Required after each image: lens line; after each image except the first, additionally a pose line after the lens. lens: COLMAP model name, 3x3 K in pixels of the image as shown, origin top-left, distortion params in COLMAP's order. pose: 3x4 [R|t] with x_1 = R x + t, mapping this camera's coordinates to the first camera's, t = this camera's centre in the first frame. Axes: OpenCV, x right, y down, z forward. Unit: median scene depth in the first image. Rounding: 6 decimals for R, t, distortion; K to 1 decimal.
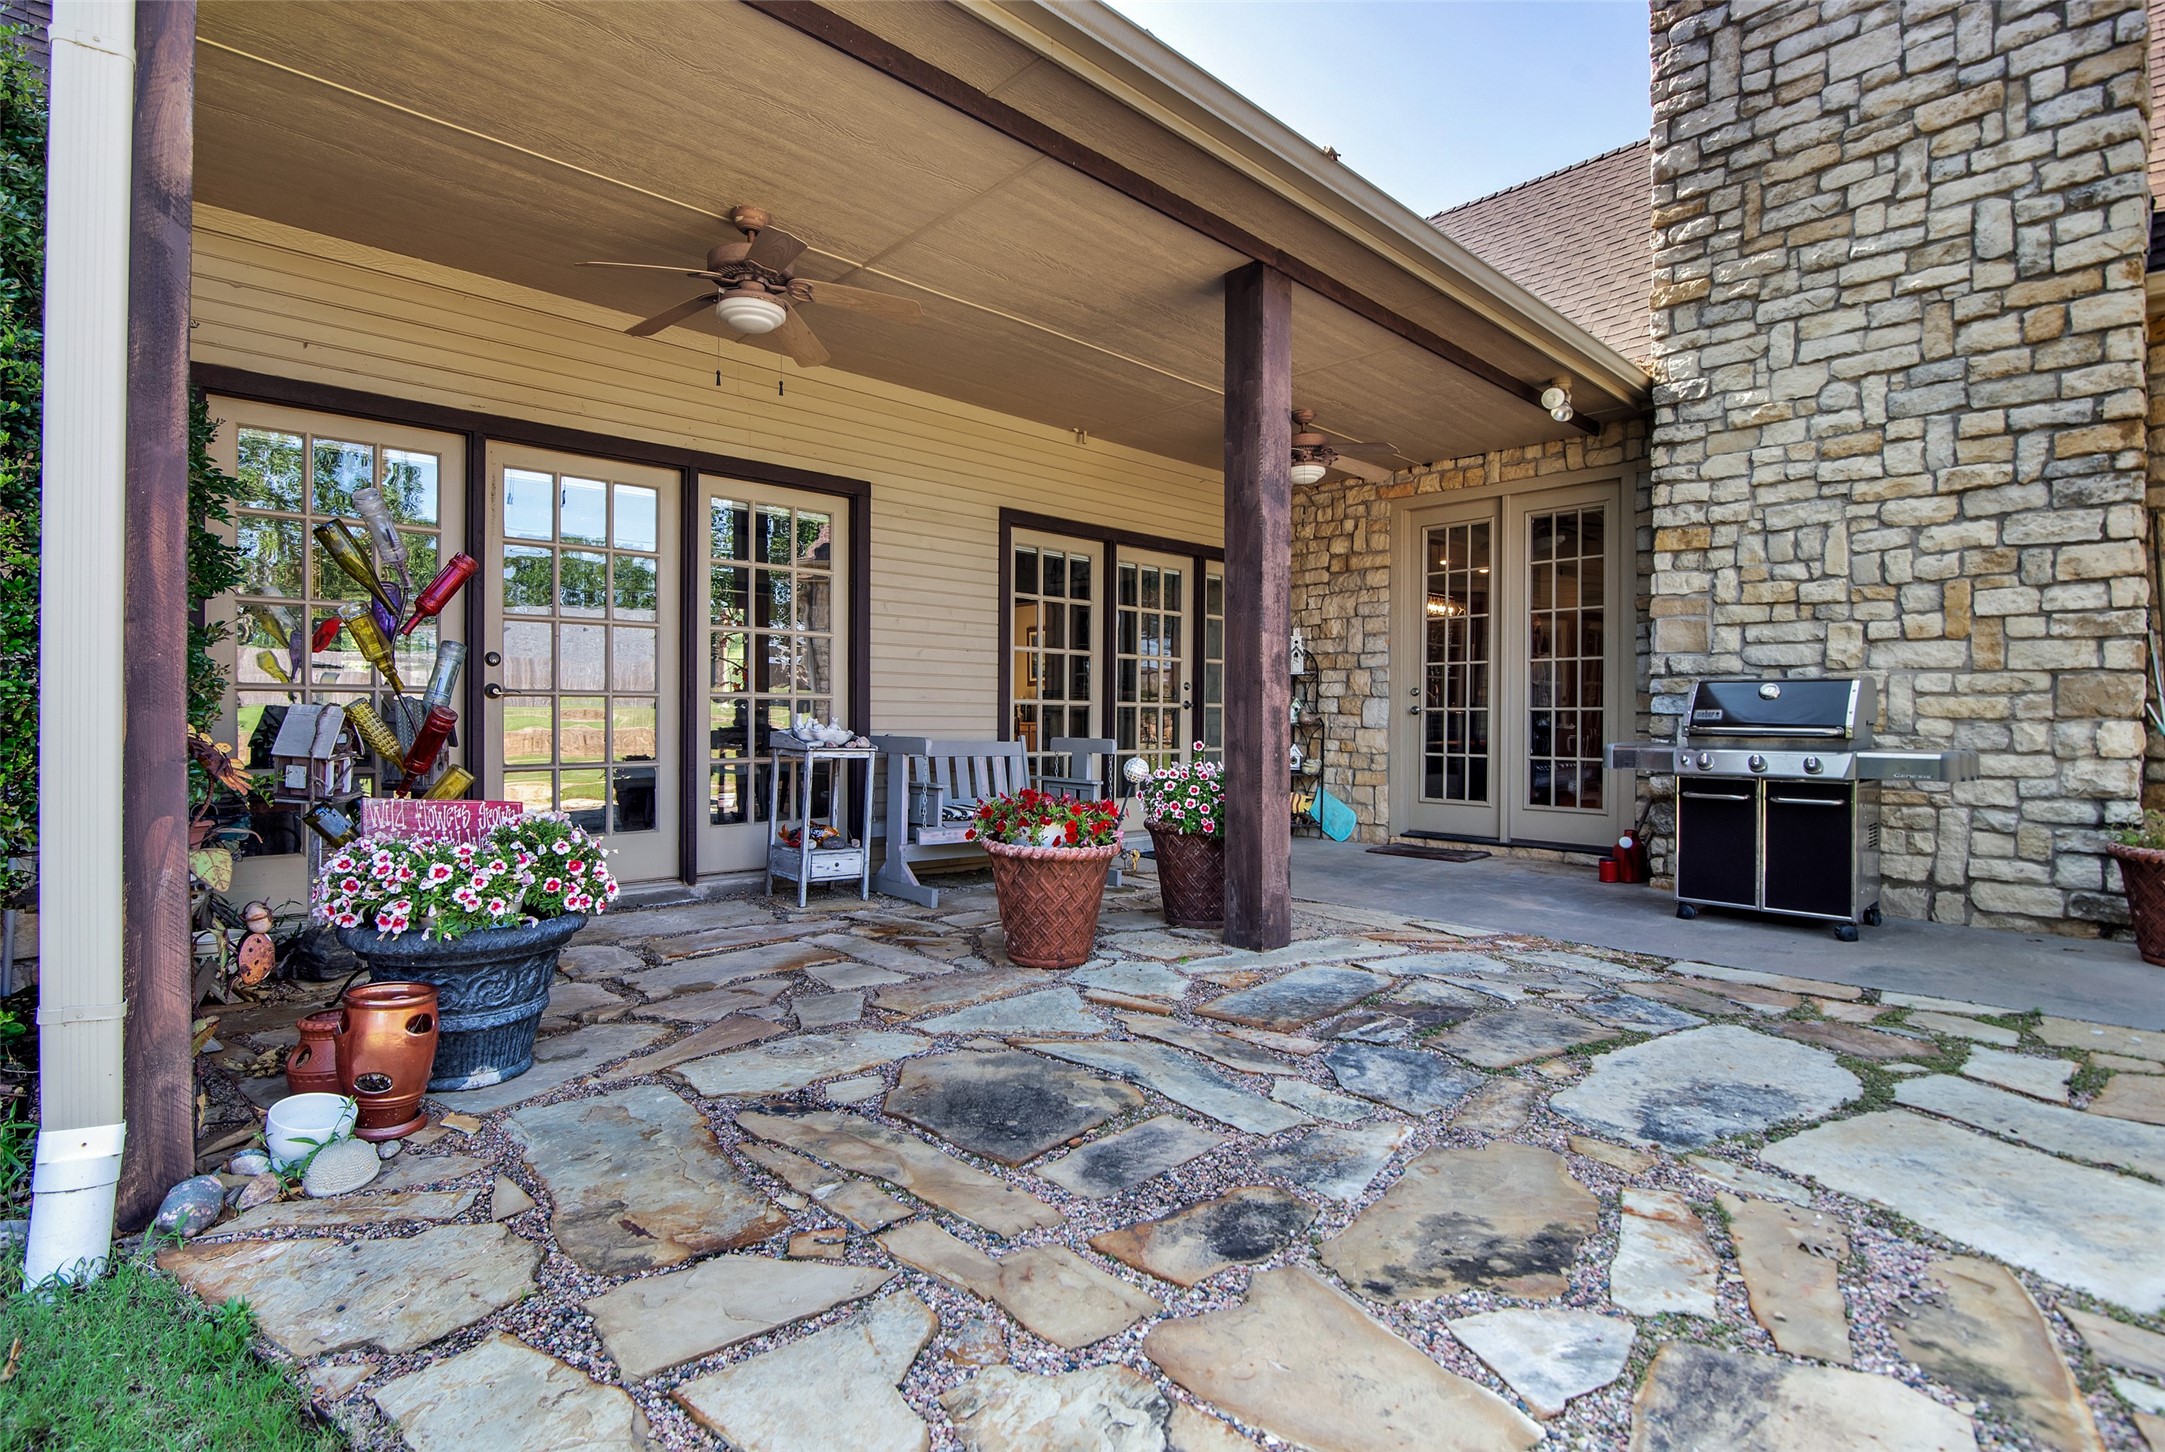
lens RADIAL K [[1047.5, 0, 1082.5], [0, 1047.5, 726.0], [0, 0, 1]] dist [-0.019266, 0.001825]
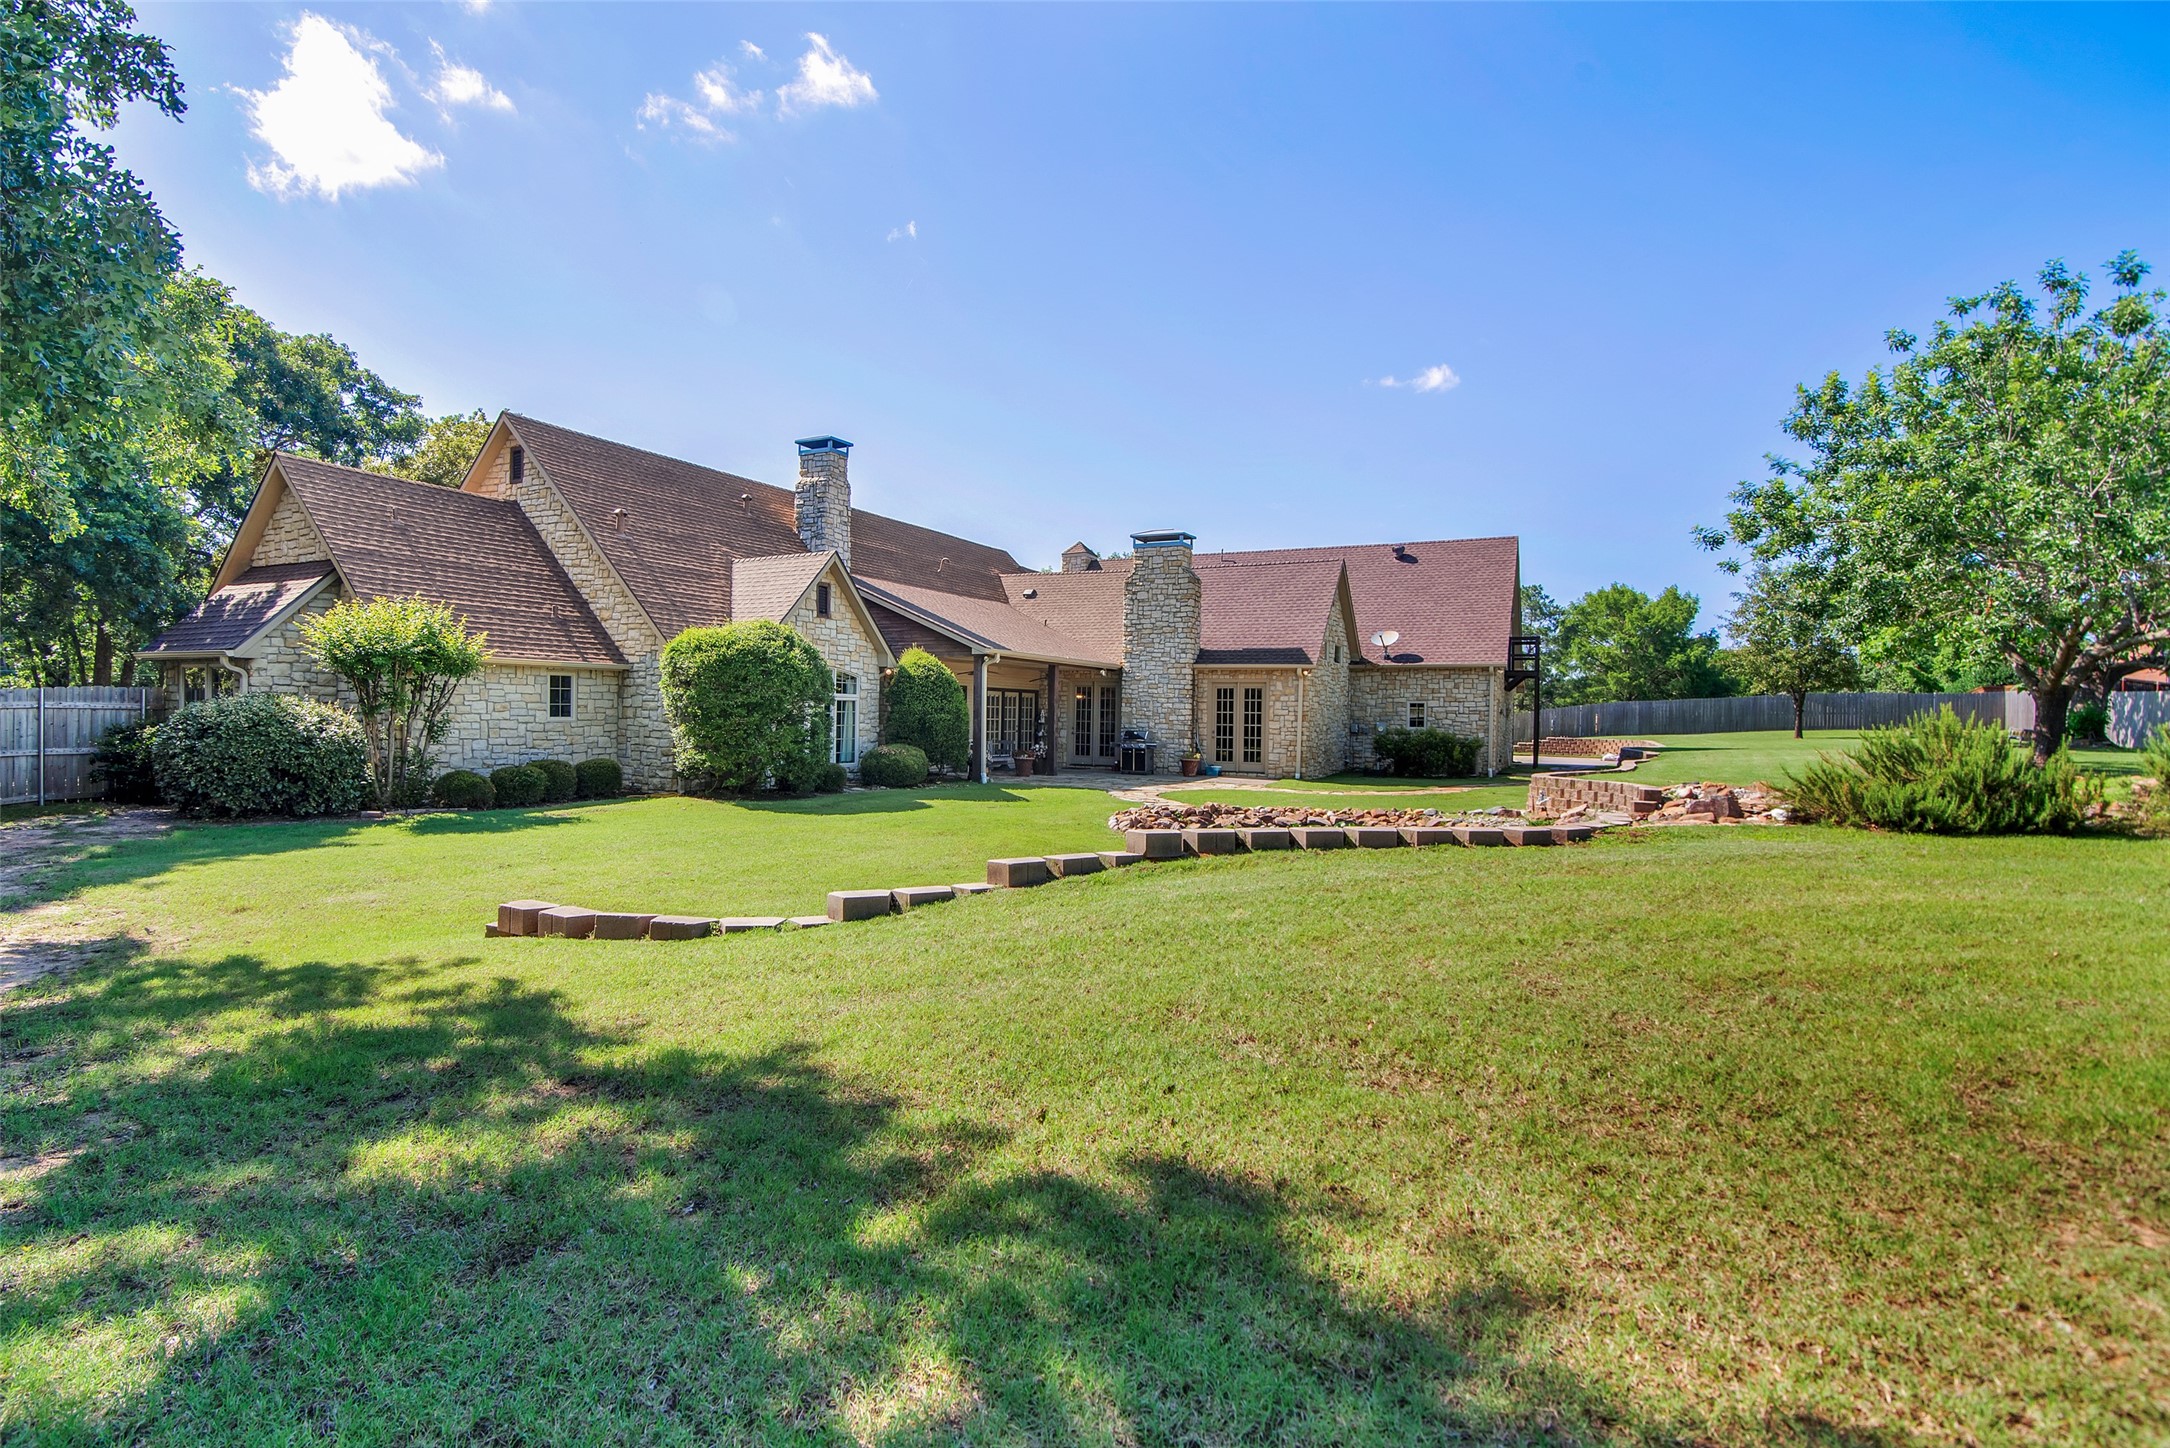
lens RADIAL K [[1049.9, 0, 1085.0], [0, 1049.9, 724.0], [0, 0, 1]] dist [-0.019266, 0.001825]
pose [[0.940383, 0.005930, 0.340066, -1.286577], [-0.010128, 0.999893, 0.010569, -0.117217], [-0.339967, -0.013383, 0.940342, -3.568974]]
